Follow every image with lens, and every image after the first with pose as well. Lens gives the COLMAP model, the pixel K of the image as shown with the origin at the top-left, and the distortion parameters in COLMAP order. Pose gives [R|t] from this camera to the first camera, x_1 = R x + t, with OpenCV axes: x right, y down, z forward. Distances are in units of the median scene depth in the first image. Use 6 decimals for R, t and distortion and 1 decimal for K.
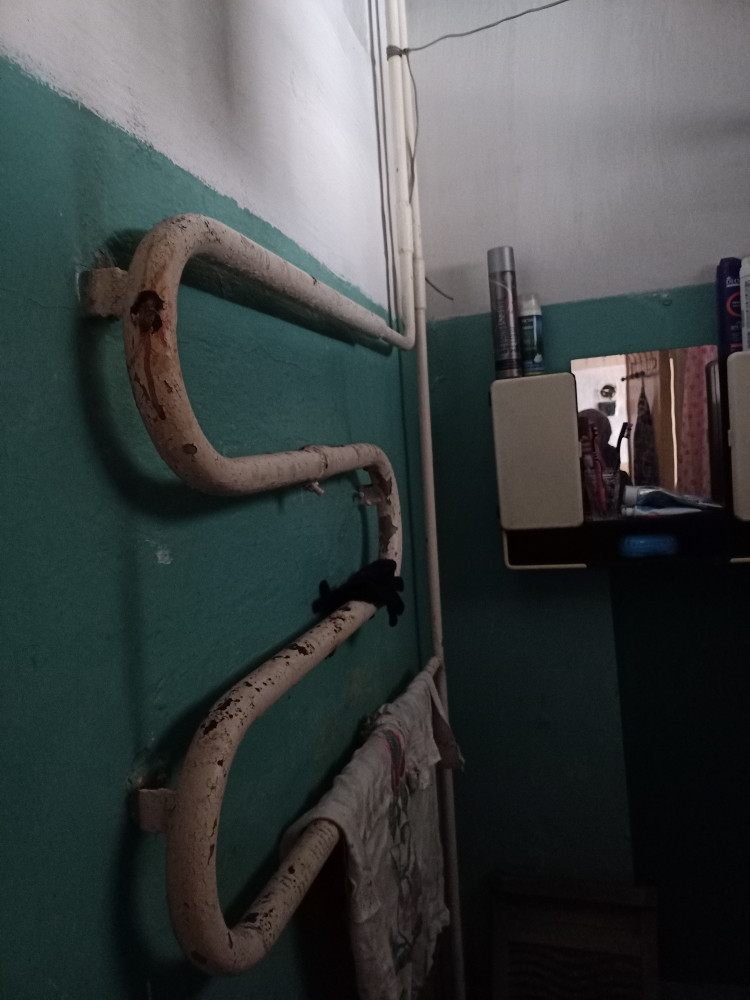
lens RADIAL K [[747.4, 0, 372.7], [0, 747.4, 495.1], [0, 0, 1]] dist [0.000597, -0.001530]
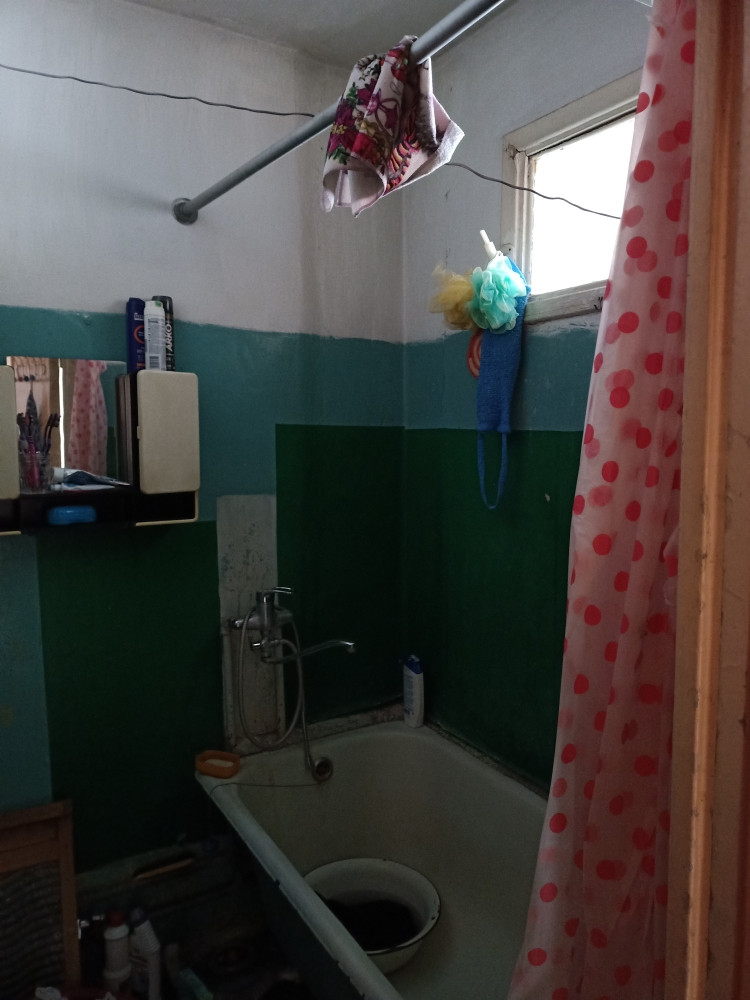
lens RADIAL K [[747.4, 0, 372.7], [0, 747.4, 495.1], [0, 0, 1]] dist [0.000597, -0.001530]
pose [[0.684245, 0.018093, 0.729028, -0.193445], [-0.006939, 0.999808, -0.018301, 0.053114], [-0.729219, 0.007464, 0.684239, -0.209698]]
